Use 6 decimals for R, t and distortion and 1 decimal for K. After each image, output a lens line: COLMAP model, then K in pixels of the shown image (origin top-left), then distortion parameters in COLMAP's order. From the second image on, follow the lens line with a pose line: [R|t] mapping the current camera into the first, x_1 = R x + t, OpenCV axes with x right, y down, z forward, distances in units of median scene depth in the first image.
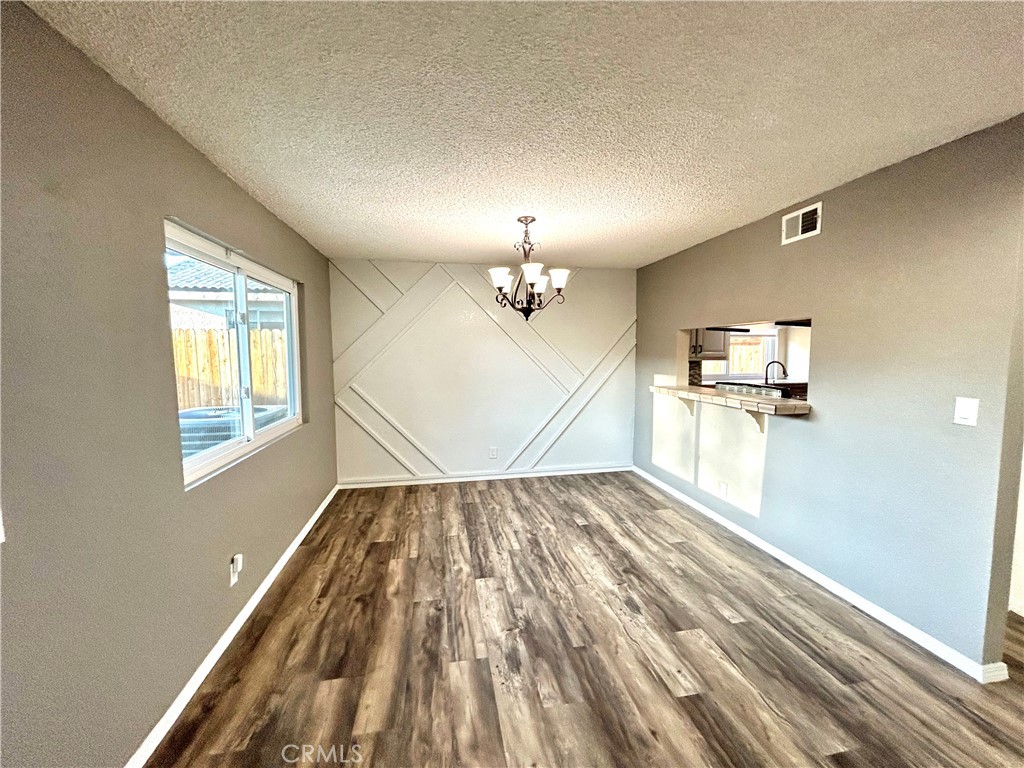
lens RADIAL K [[408.3, 0, 512.0], [0, 408.3, 384.0], [0, 0, 1]] dist [-0.001166, -0.000147]
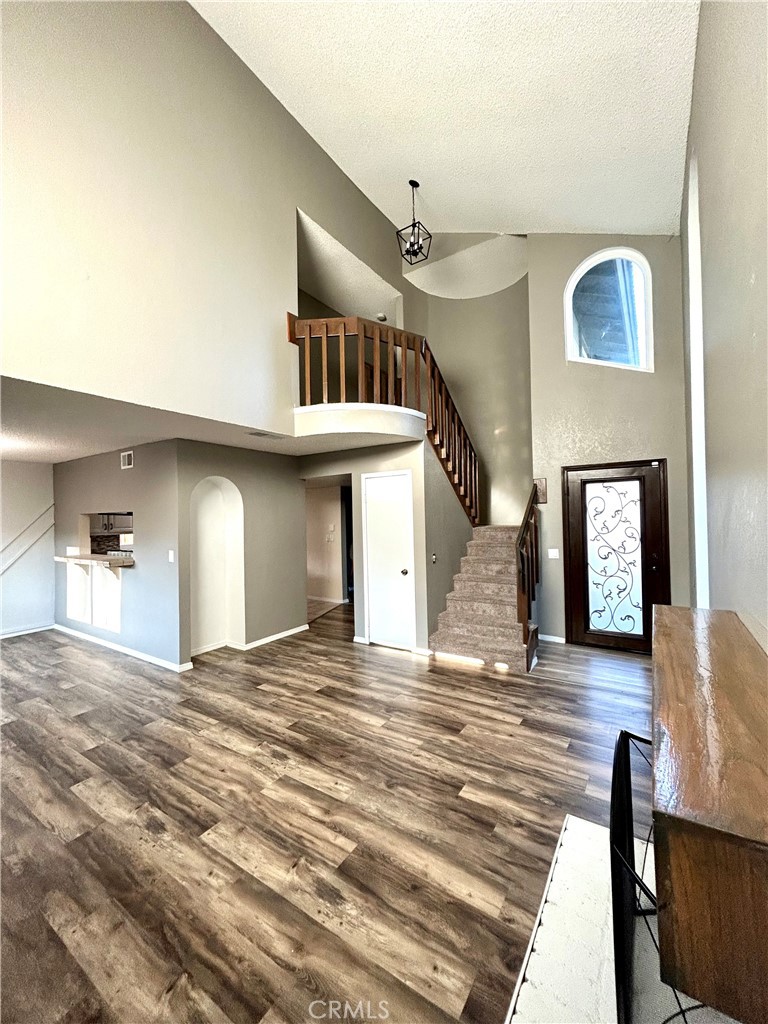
lens RADIAL K [[408.3, 0, 384.0], [0, 408.3, 512.0], [0, 0, 1]] dist [-0.001166, -0.000147]
pose [[0.689116, -0.001004, 0.724650, 0.147240], [0.070860, 0.995300, -0.066005, 0.030740], [-0.721178, 0.096834, 0.685949, -0.843872]]
